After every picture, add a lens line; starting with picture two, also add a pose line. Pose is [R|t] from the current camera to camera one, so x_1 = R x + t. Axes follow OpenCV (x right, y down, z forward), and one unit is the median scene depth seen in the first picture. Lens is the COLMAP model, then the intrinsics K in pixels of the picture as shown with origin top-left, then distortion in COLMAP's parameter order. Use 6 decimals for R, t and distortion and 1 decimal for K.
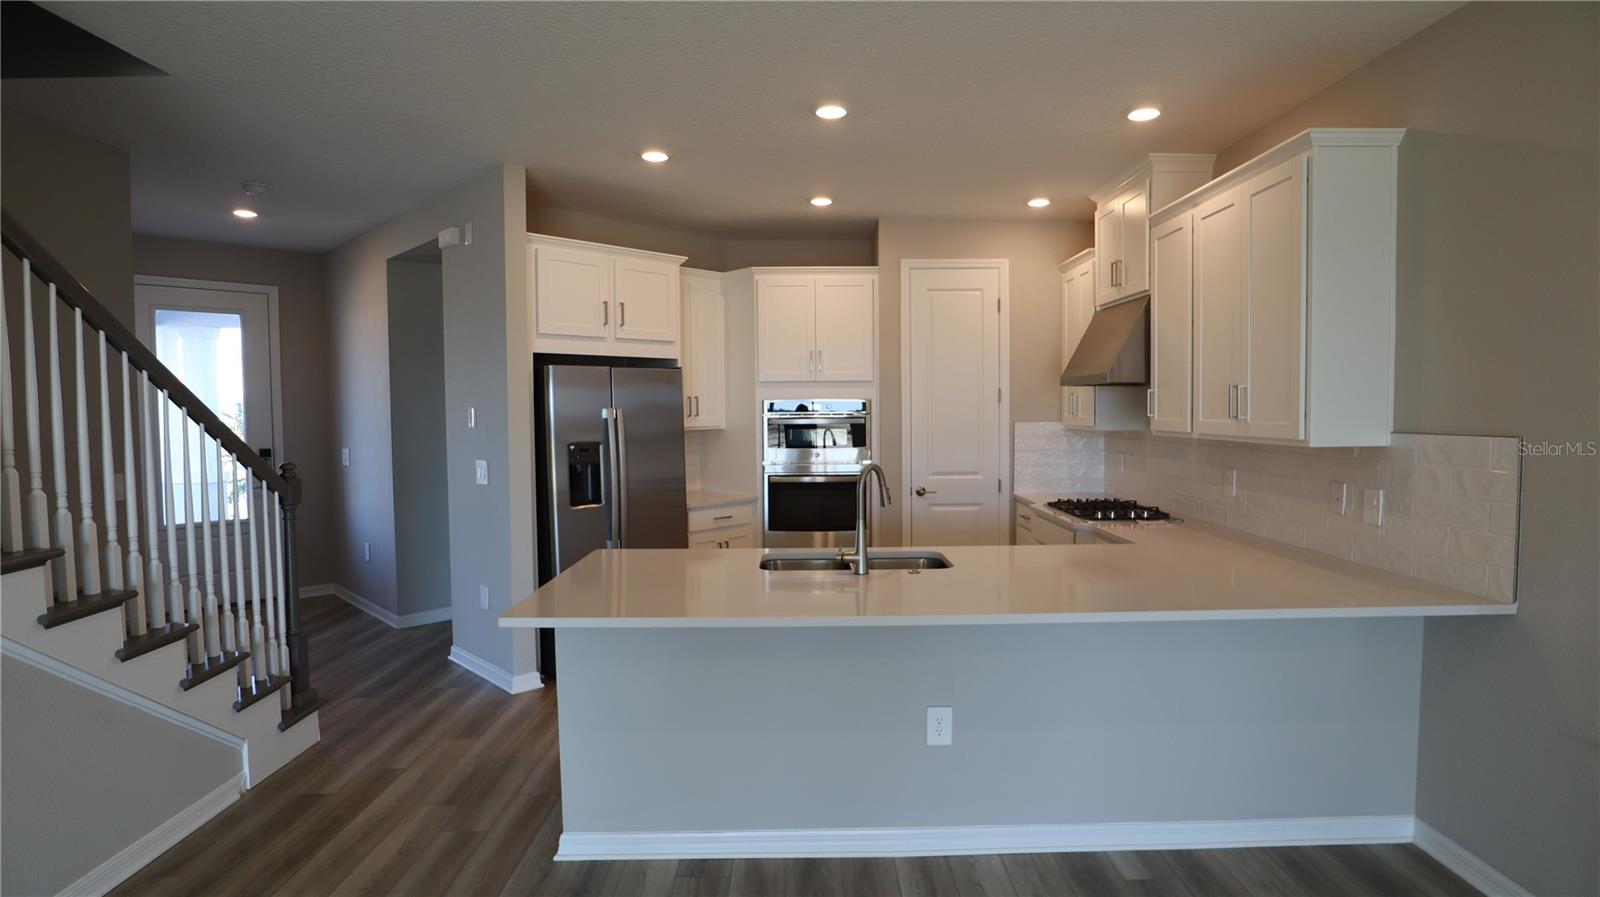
lens RADIAL K [[811.0, 0, 797.5], [0, 811.0, 450.4], [0, 0, 1]] dist [-0.041029, 0.006848]
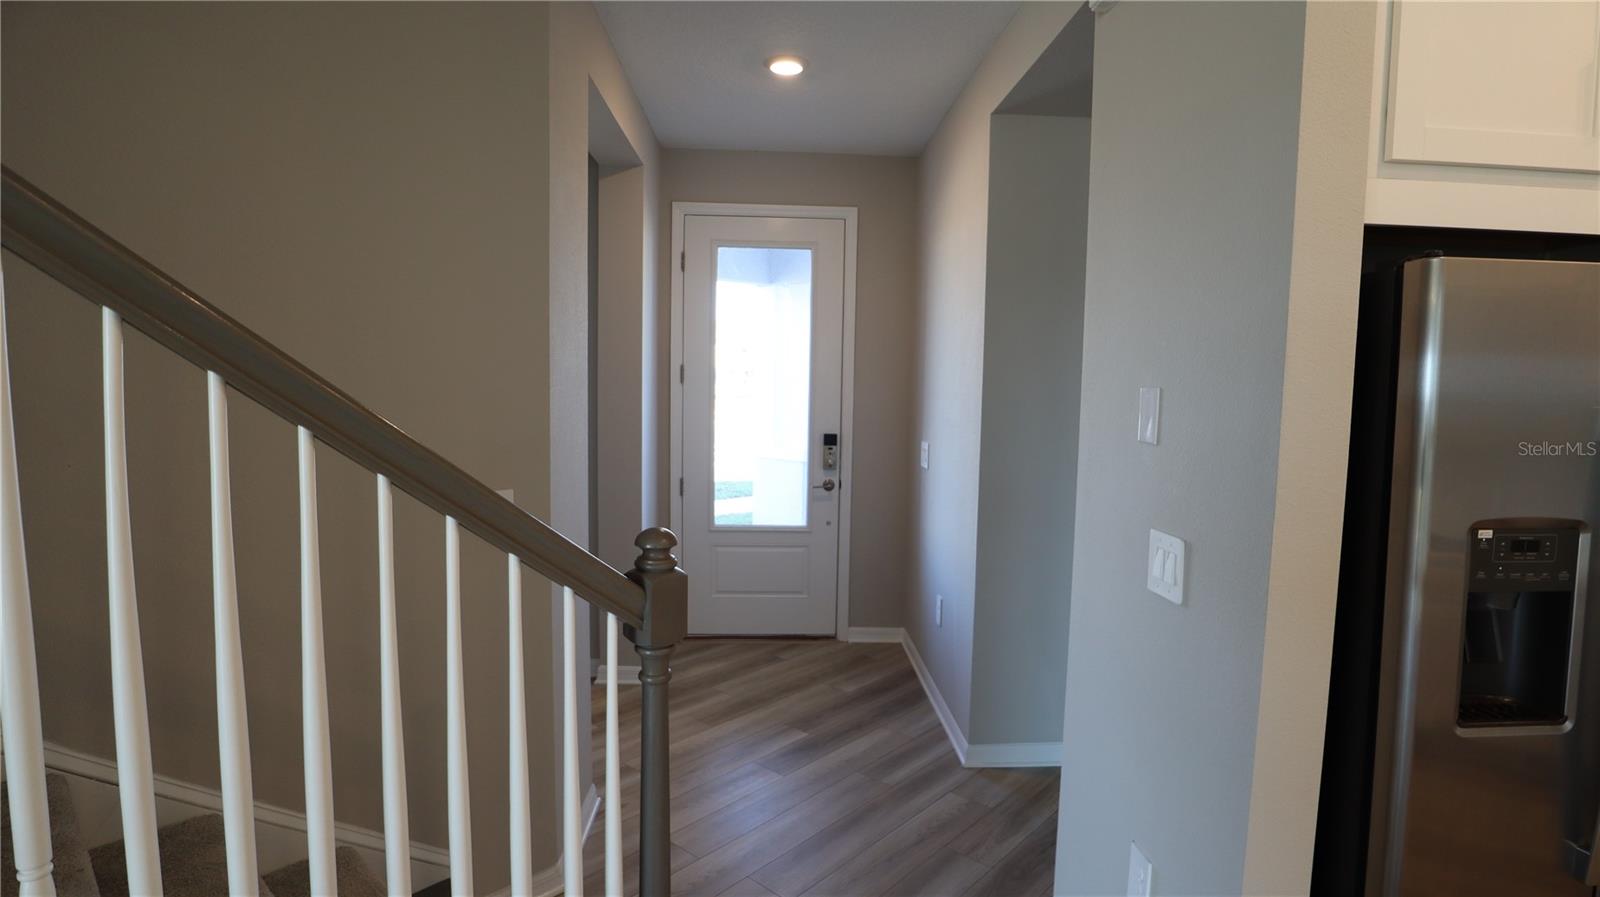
lens RADIAL K [[811.0, 0, 791.7], [0, 811.0, 447.5], [0, 0, 1]] dist [-0.041029, 0.006848]
pose [[0.732348, 0.076119, -0.676663, -0.272430], [-0.055859, 0.997099, 0.051710, -0.036915], [0.678636, -0.000072, 0.734475, 0.613861]]
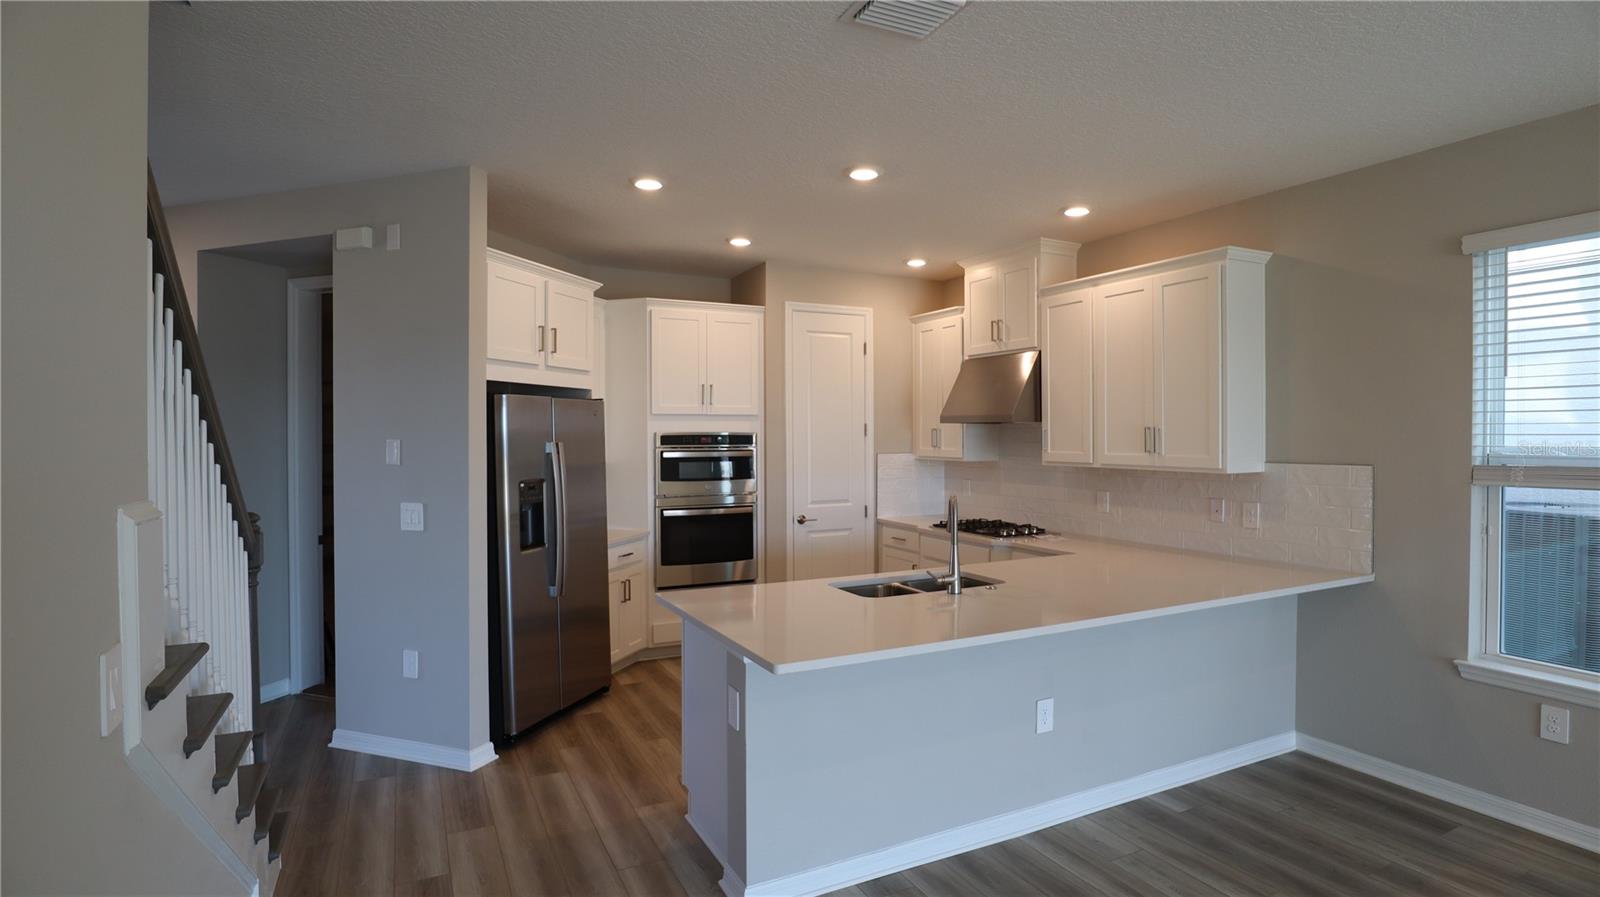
lens RADIAL K [[811.0, 0, 806.7], [0, 811.0, 447.7], [0, 0, 1]] dist [-0.041029, 0.006848]
pose [[0.894511, -0.001677, 0.447043, -0.398472], [0.018253, 0.999296, -0.032774, -0.010733], [-0.446674, 0.037477, 0.893912, 0.052446]]
